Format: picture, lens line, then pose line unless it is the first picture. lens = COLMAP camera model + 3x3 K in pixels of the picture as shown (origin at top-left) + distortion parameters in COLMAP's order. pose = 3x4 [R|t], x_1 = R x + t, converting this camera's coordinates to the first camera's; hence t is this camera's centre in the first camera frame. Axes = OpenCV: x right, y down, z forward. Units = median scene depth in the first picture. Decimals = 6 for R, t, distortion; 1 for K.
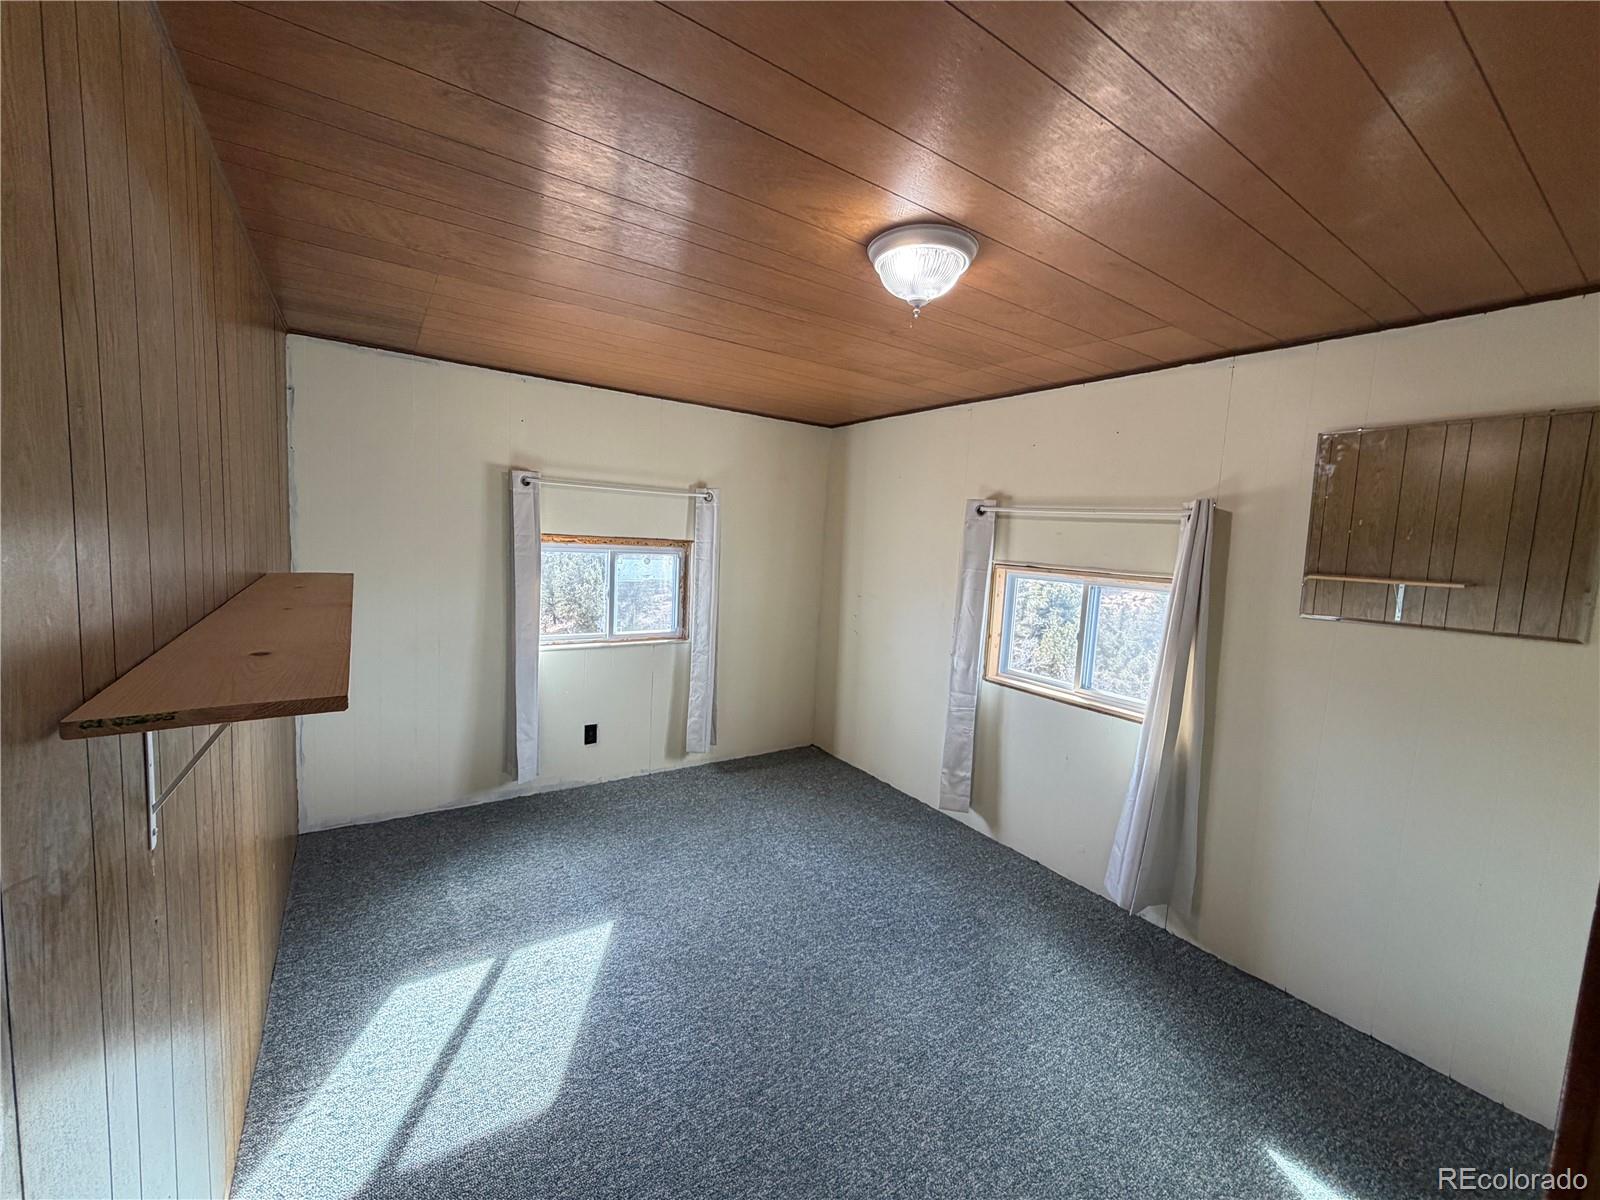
lens RADIAL K [[635.1, 0, 795.5], [0, 635.1, 599.9], [0, 0, 1]] dist [-0.000551, 0.000012]
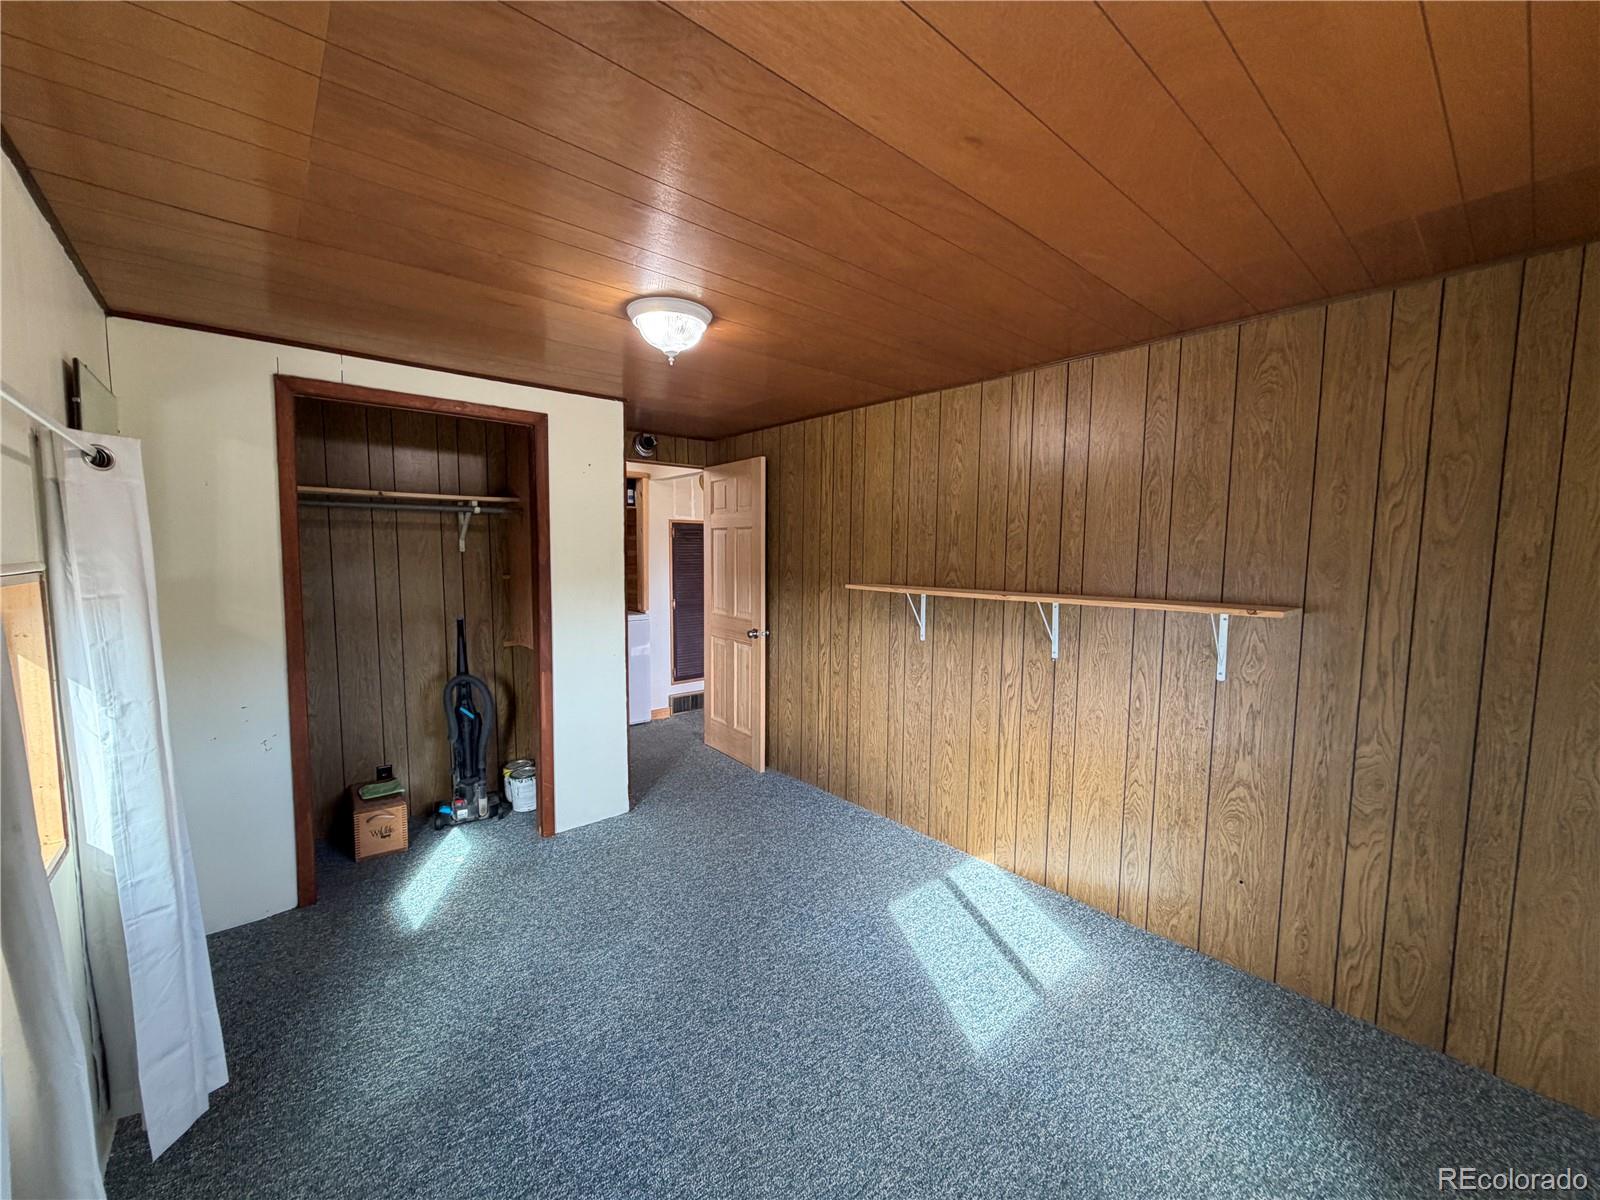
lens RADIAL K [[635.1, 0, 795.5], [0, 635.1, 599.9], [0, 0, 1]] dist [-0.000551, 0.000012]
pose [[-0.992459, -0.051565, -0.111200, 0.049679], [-0.070359, 0.982520, 0.172350, -0.166699], [0.100369, 0.178874, -0.978739, 1.872975]]
